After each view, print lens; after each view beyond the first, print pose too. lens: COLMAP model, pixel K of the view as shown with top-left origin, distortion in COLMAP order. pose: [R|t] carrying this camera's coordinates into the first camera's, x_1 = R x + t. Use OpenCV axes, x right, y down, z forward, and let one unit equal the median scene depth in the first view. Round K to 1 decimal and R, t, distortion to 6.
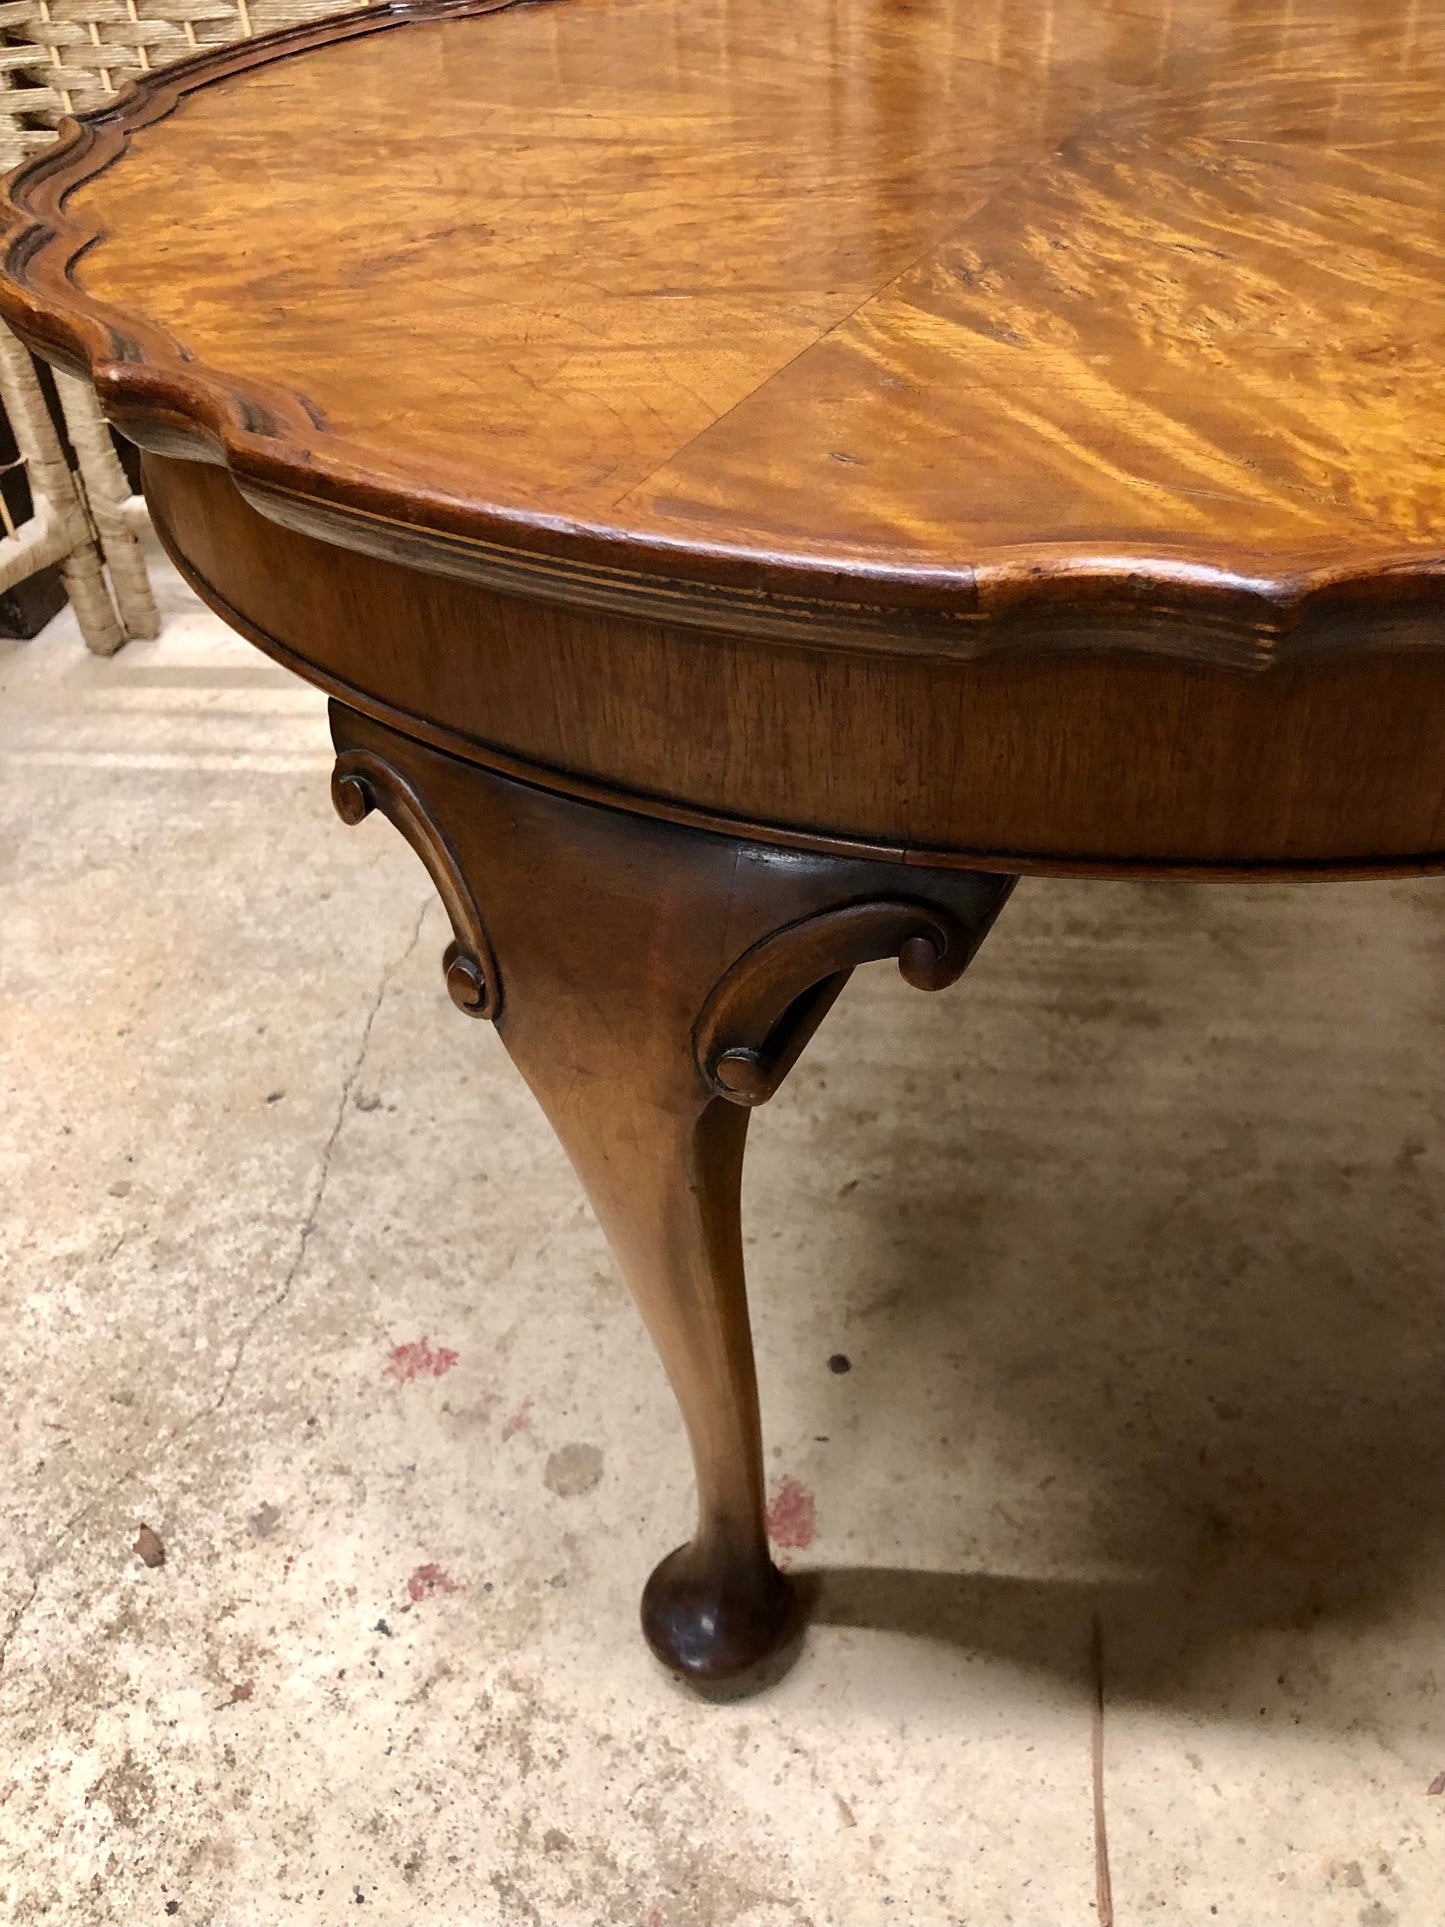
lens RADIAL K [[1620.5, 0, 747.5], [0, 1620.5, 992.8], [0, 0, 1]] dist [-0.012343, 0.038536]
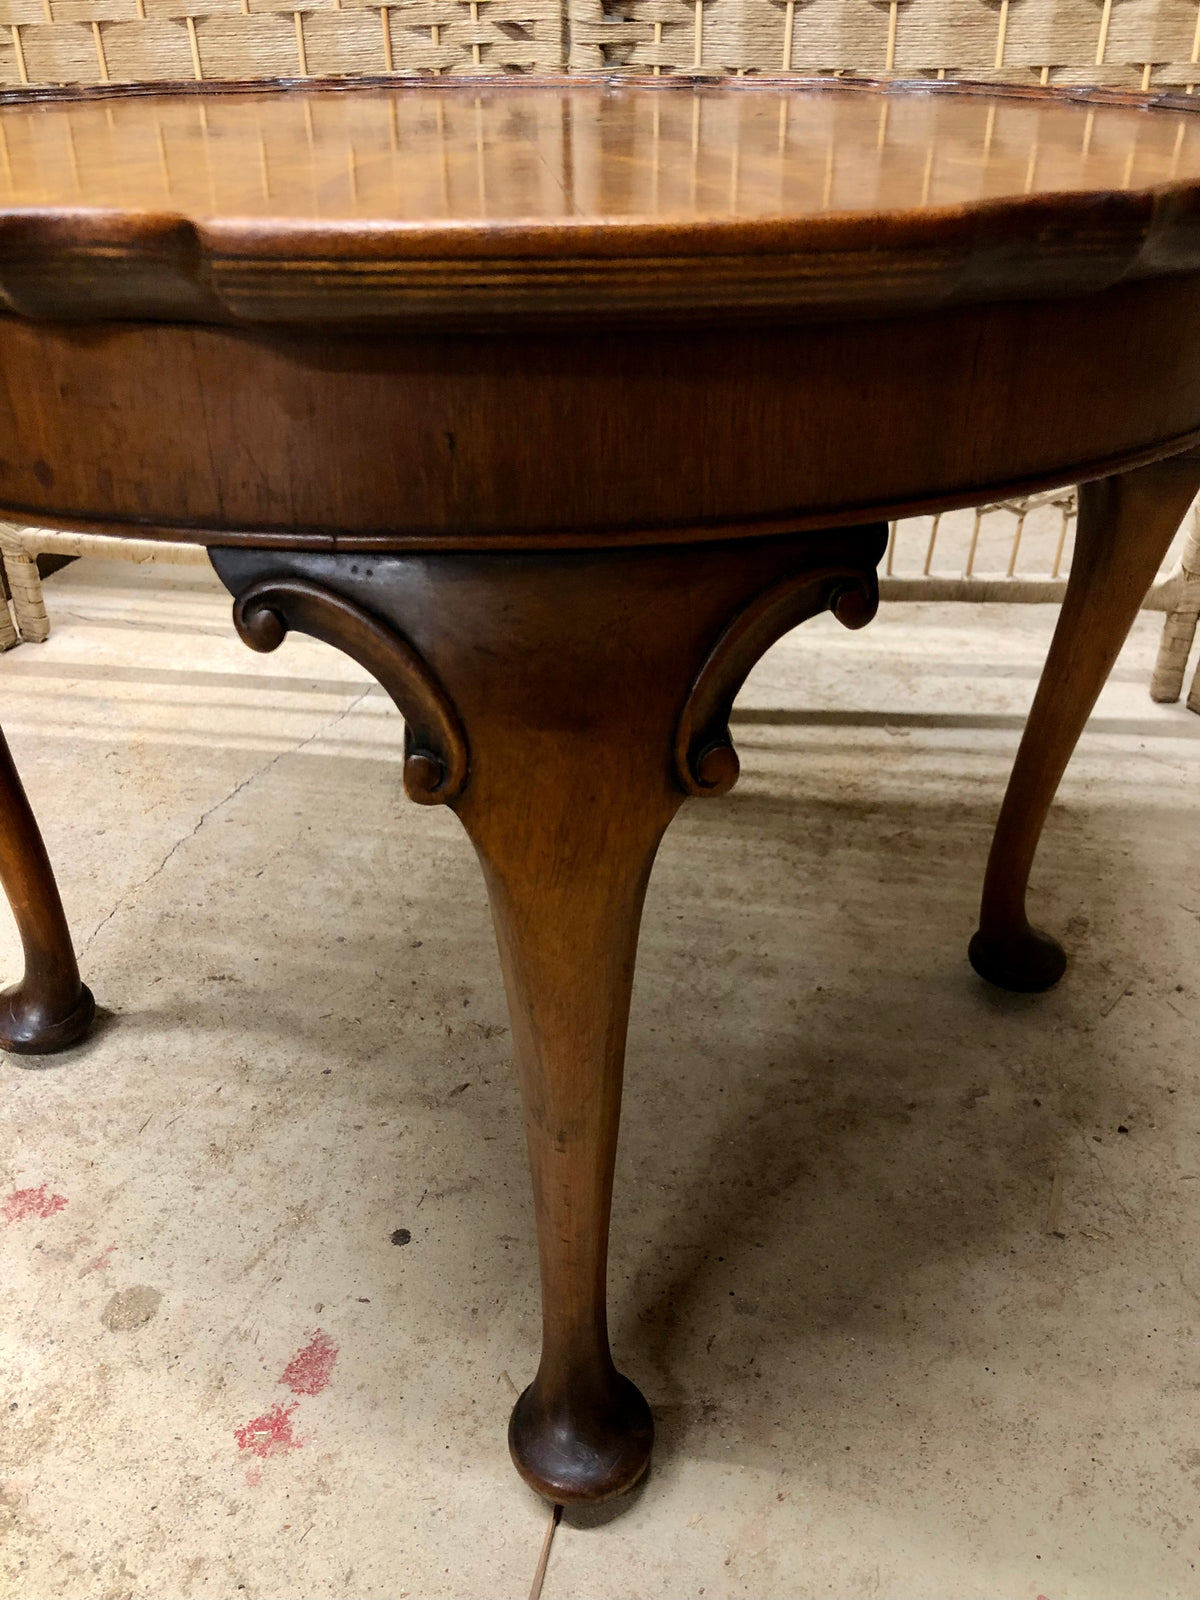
lens RADIAL K [[1345.6, 0, 603.5], [0, 1345.6, 807.9], [0, 0, 1]] dist [-0.012343, 0.038536]
pose [[0.995843, 0.057884, -0.070323, 0.243793], [-0.069418, 0.982194, -0.174574, 0.096442], [0.058966, 0.178730, 0.982130, 0.069315]]
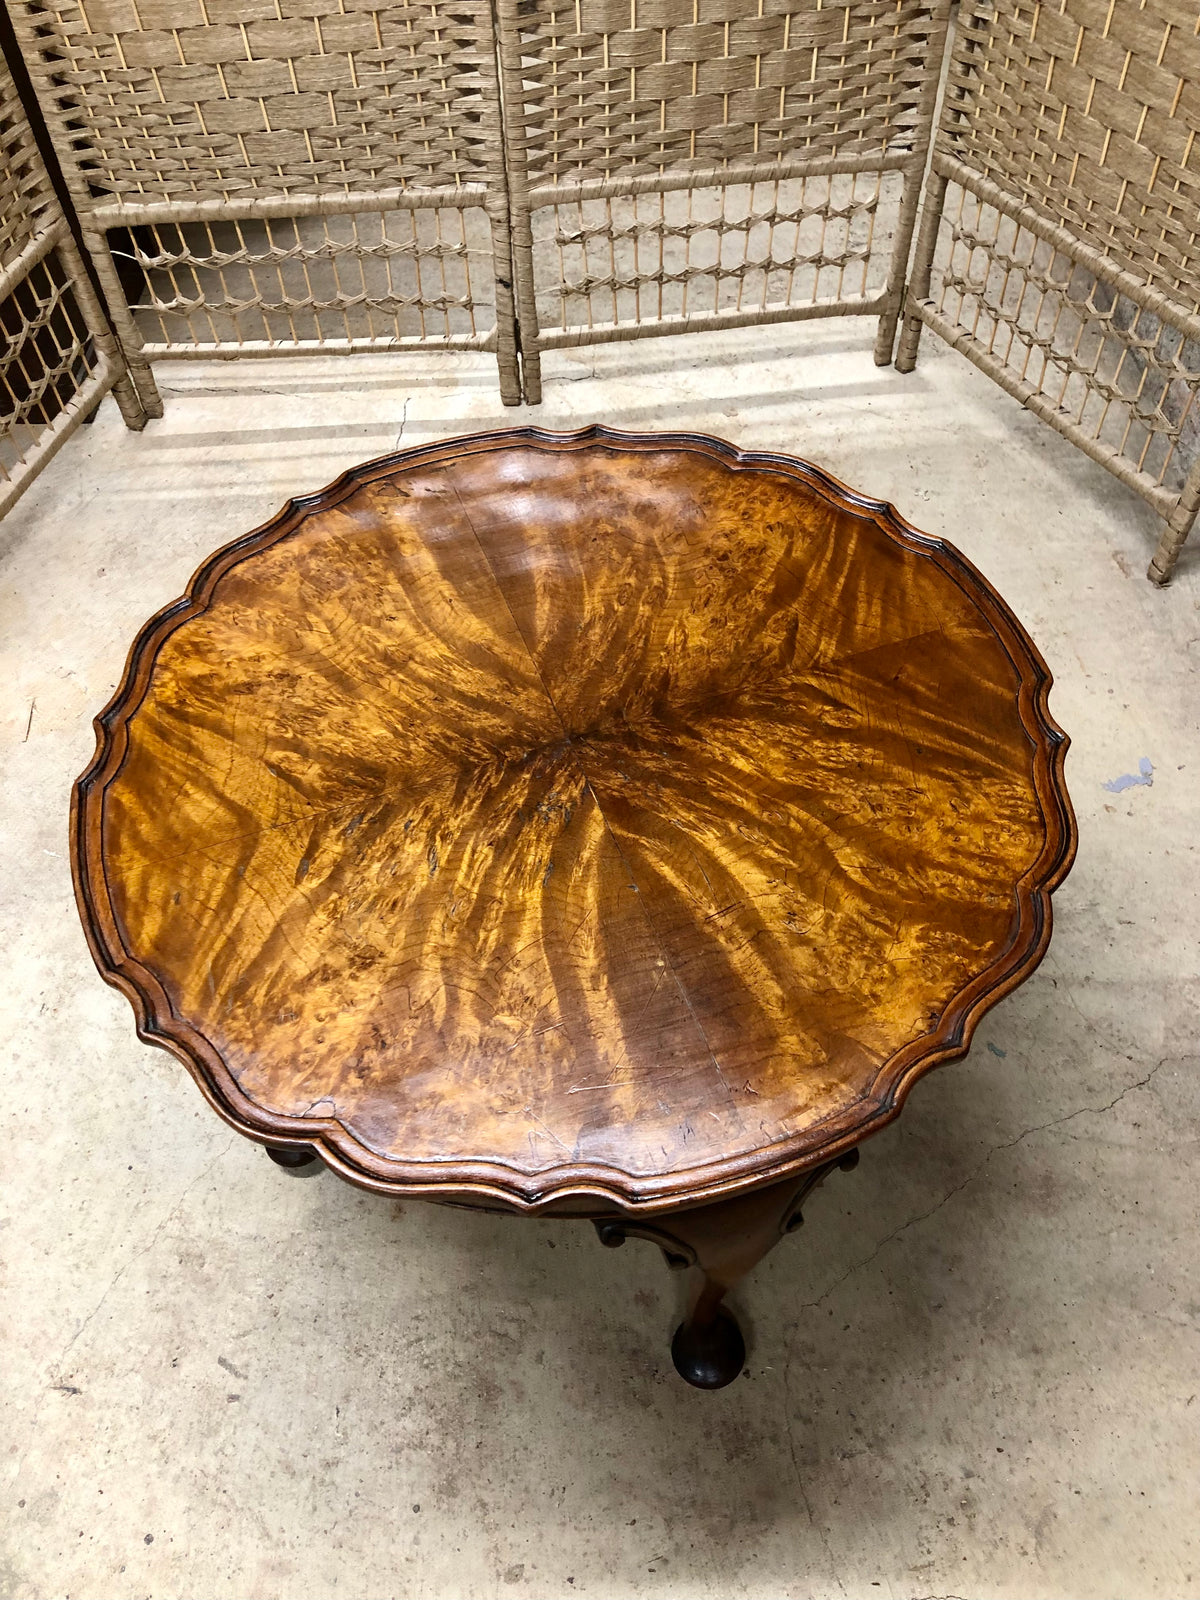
lens RADIAL K [[1345.6, 0, 605.6], [0, 1345.6, 828.1], [0, 0, 1]] dist [-0.012343, 0.038536]
pose [[0.992203, -0.105690, 0.066057, -0.029917], [0.087971, 0.969318, 0.229529, -0.126255], [-0.088290, -0.221928, 0.971058, -1.097182]]
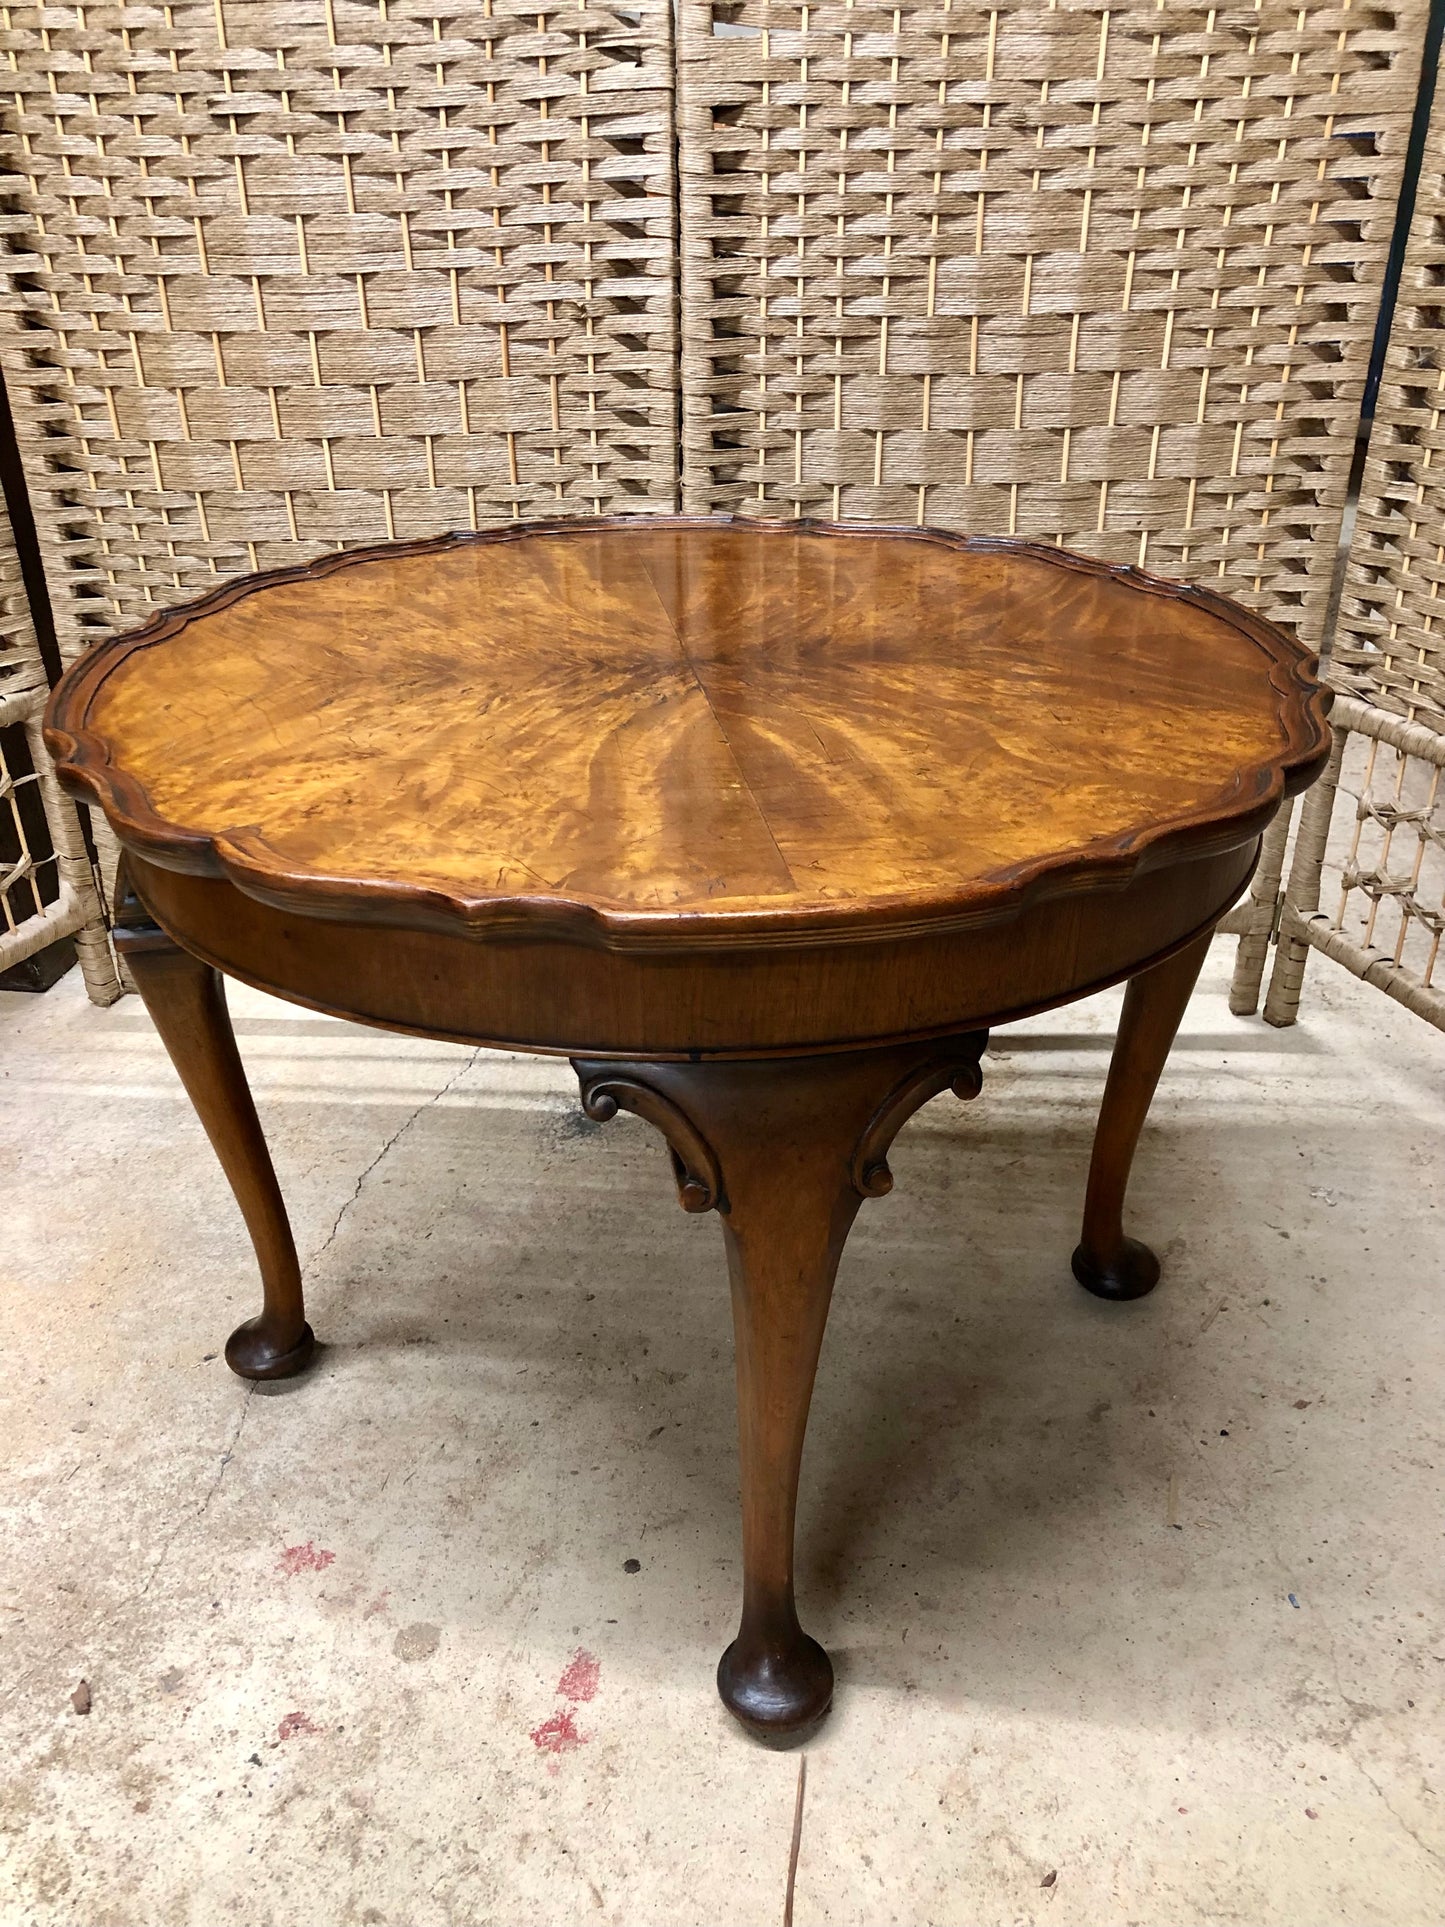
lens RADIAL K [[1620.5, 0, 725.8], [0, 1620.5, 965.0], [0, 0, 1]] dist [-0.012343, 0.038536]
pose [[0.999909, 0.013080, 0.003396, 0.122656], [-0.011997, 0.974880, -0.222407, 0.051078], [-0.006220, 0.222346, 0.974948, -0.361594]]
